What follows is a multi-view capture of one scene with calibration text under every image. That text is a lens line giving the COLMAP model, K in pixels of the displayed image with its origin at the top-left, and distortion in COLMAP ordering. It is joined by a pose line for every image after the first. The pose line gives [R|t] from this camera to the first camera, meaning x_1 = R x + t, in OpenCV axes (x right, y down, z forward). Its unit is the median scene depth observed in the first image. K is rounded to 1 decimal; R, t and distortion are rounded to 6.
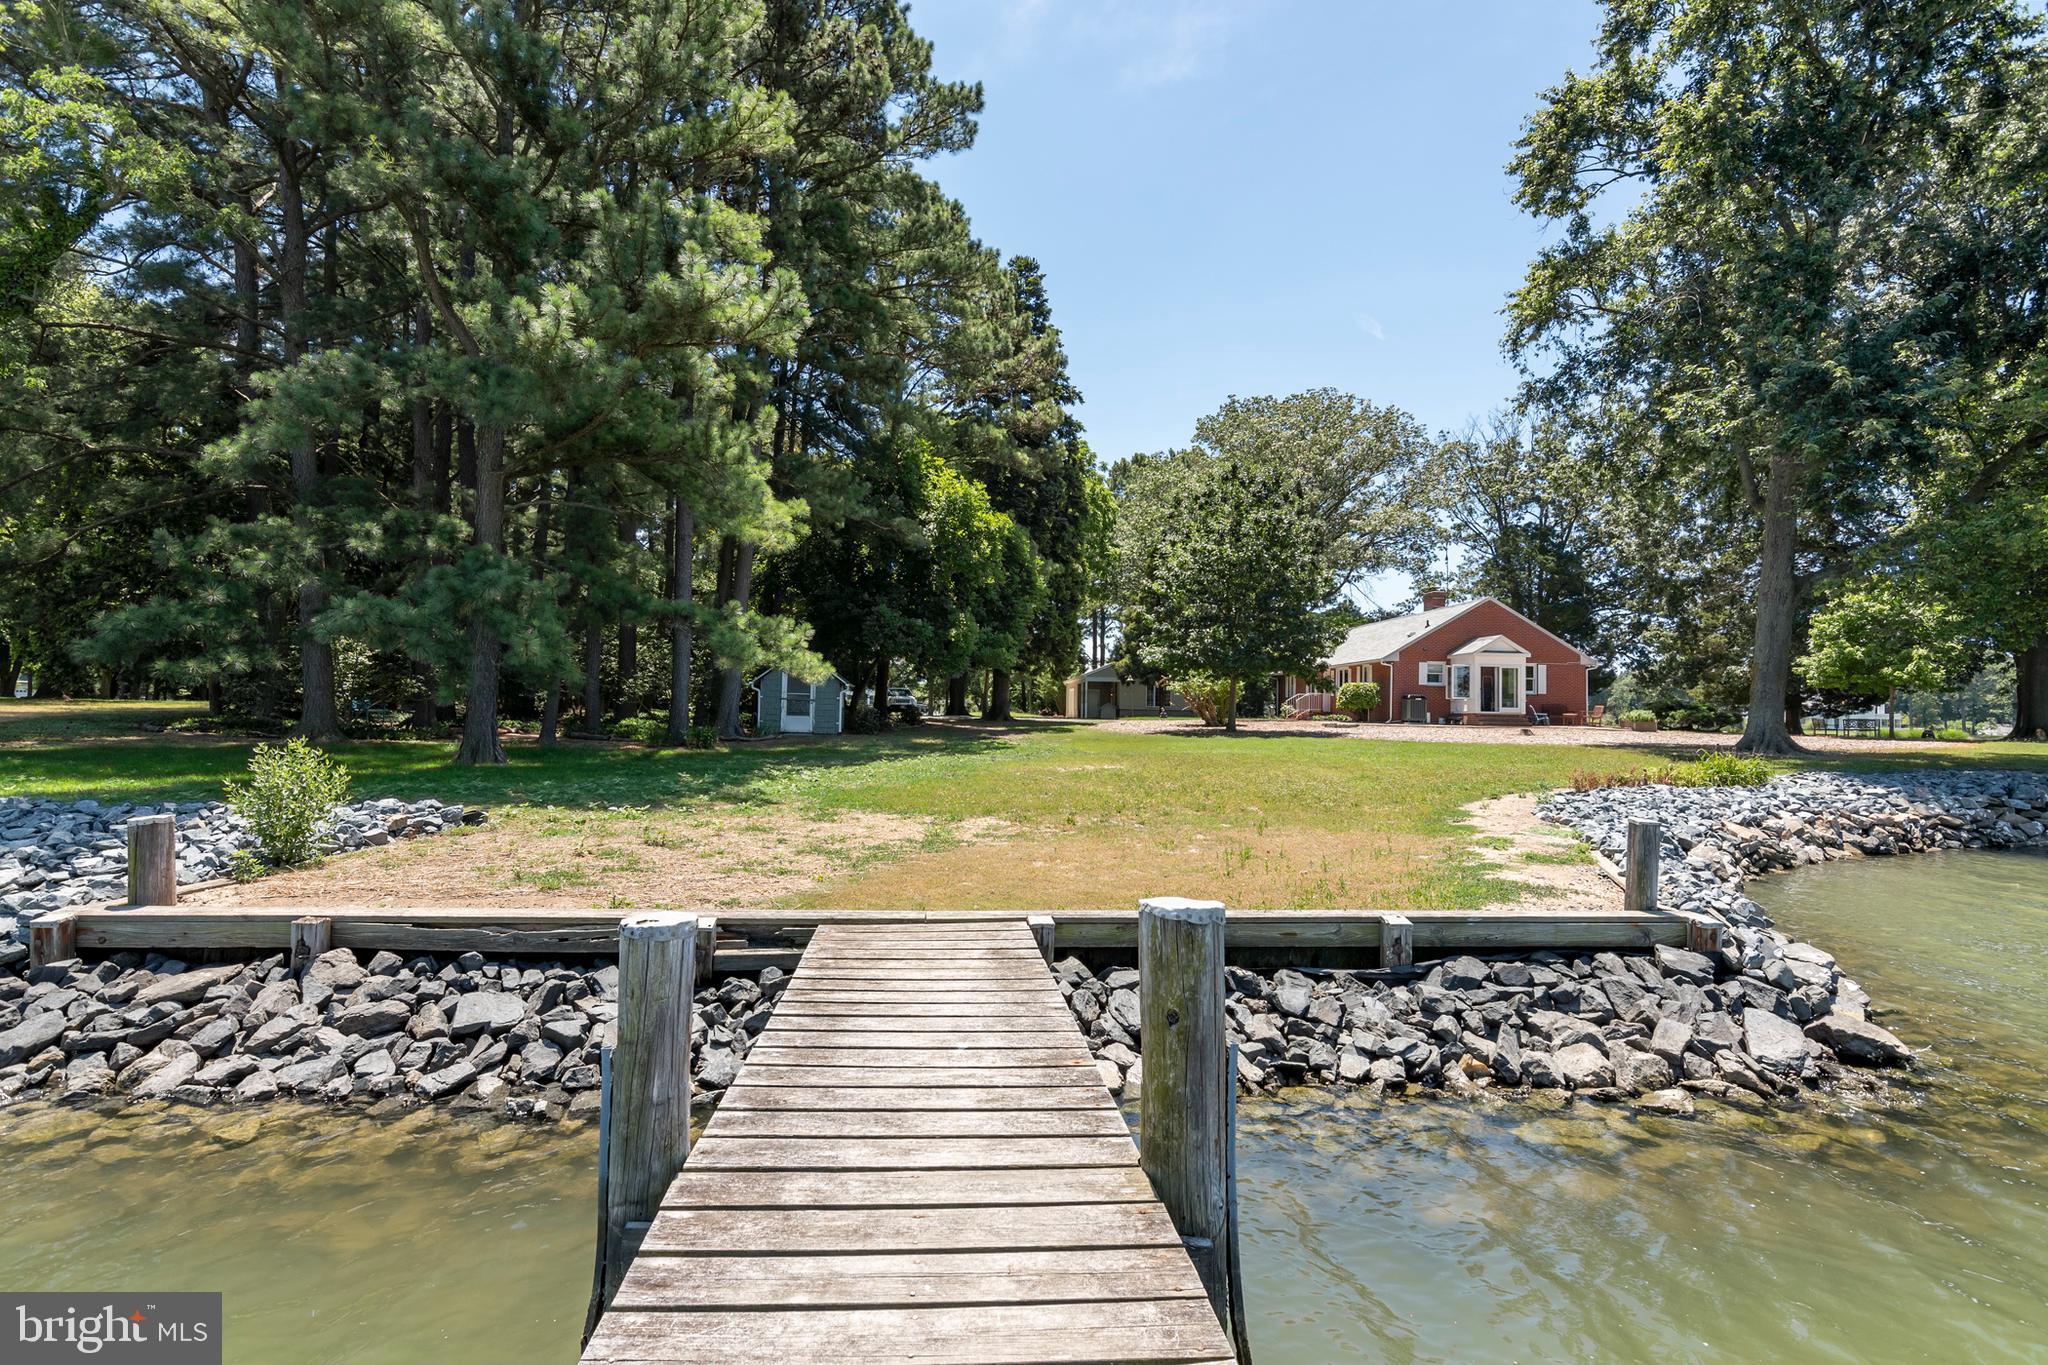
lens RADIAL K [[986.1, 0, 1029.2], [0, 986.1, 684.2], [0, 0, 1]] dist [-0.009599, -0.000166]
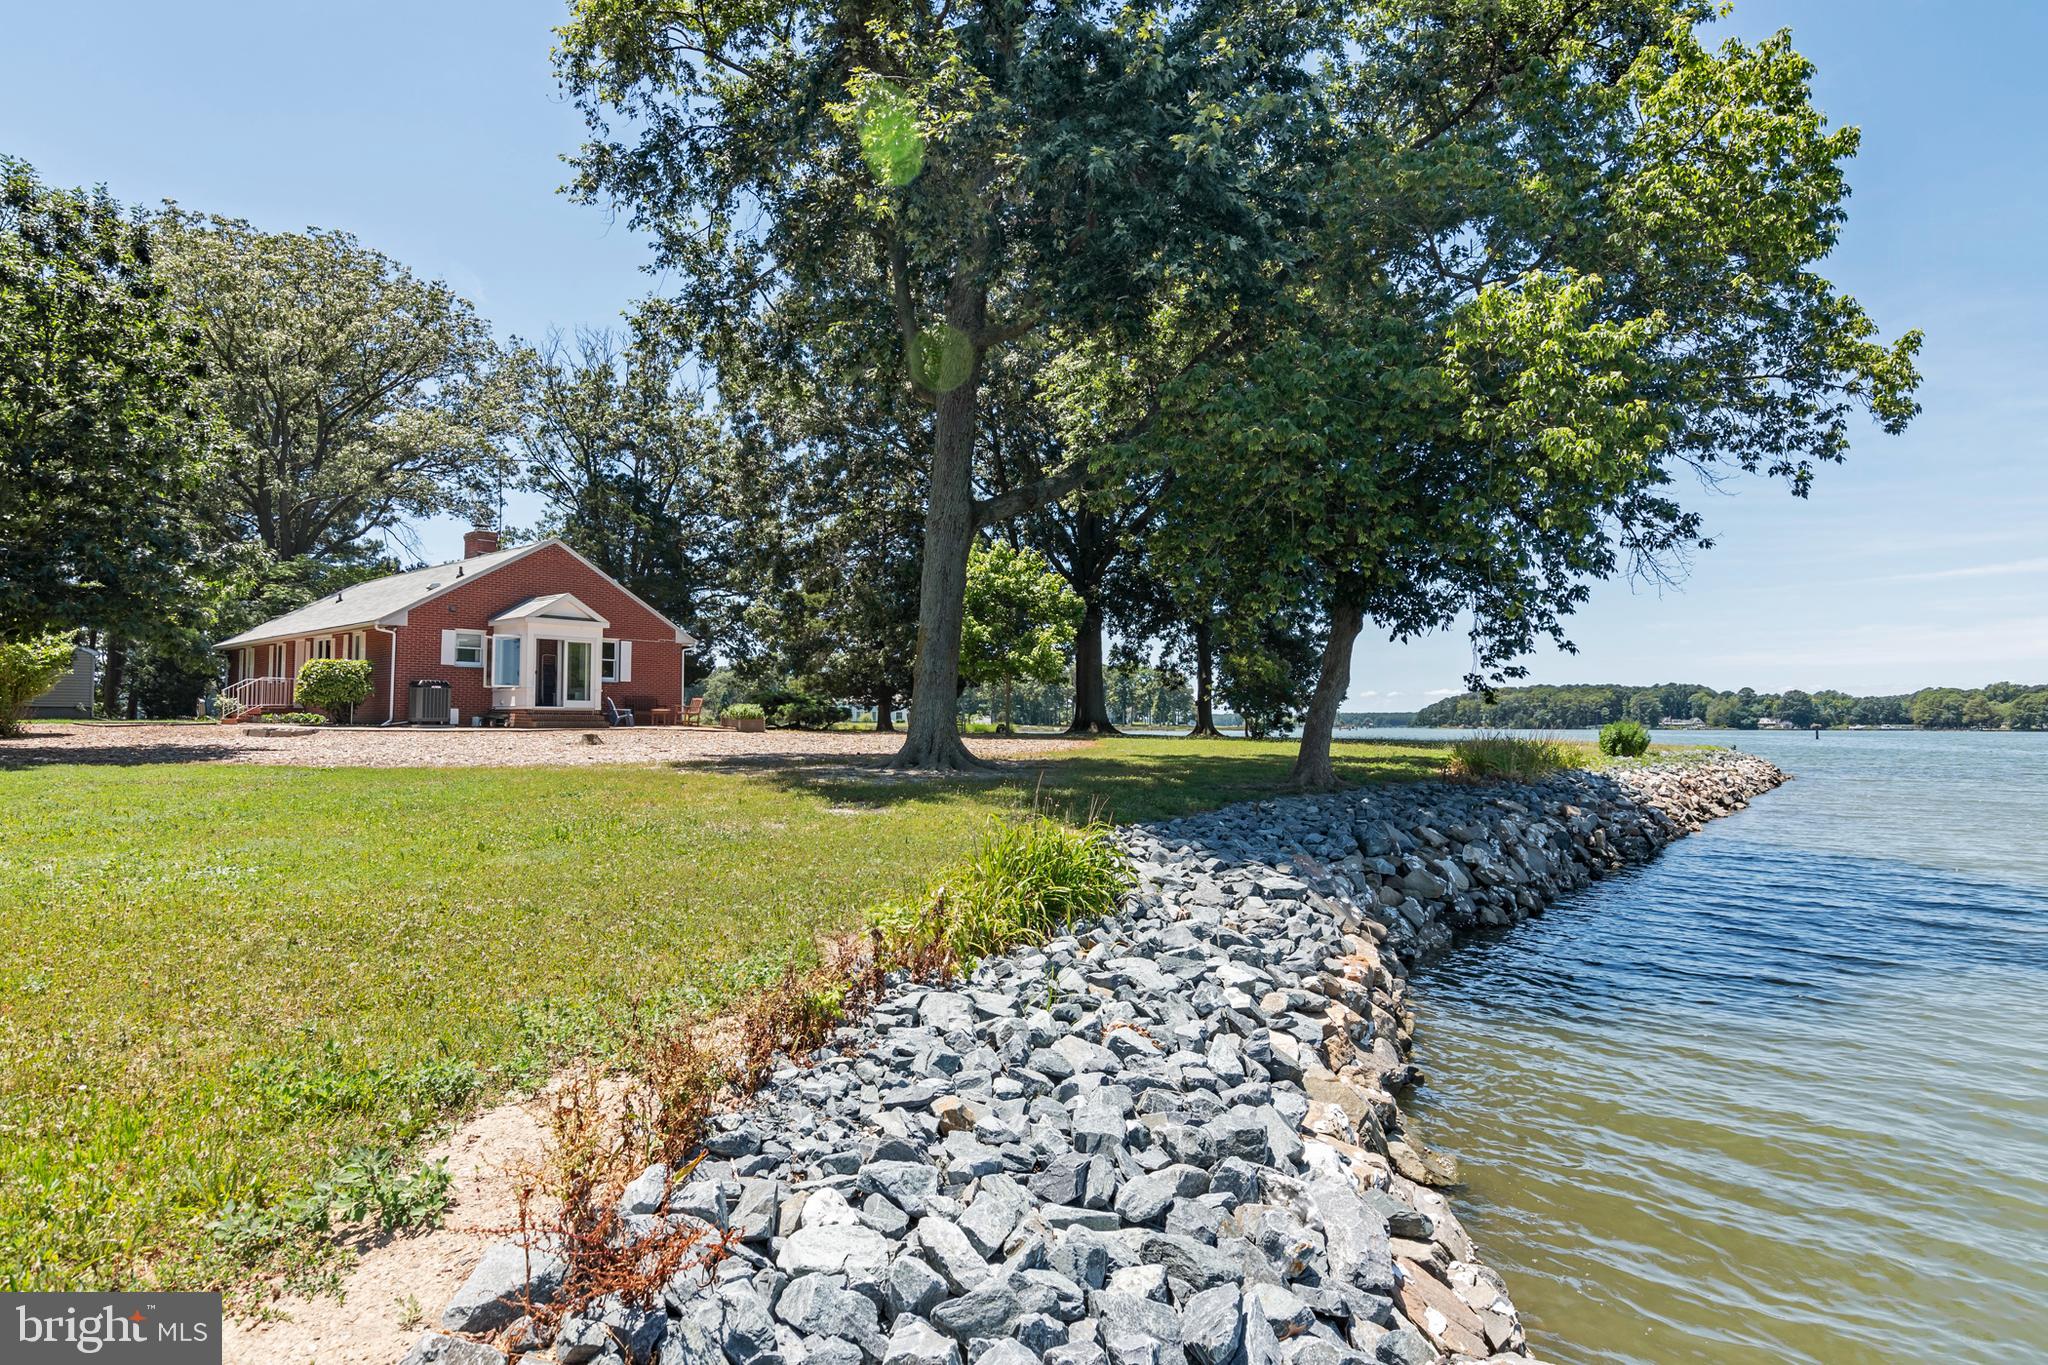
lens RADIAL K [[1095.8, 0, 1025.4], [0, 1095.8, 679.9], [0, 0, 1]] dist [-0.004300, -0.001141]
pose [[0.683725, 0.013600, 0.729613, 0.124021], [-0.015728, 0.999869, -0.003899, 0.006457], [-0.729571, -0.008809, 0.683849, 0.216054]]
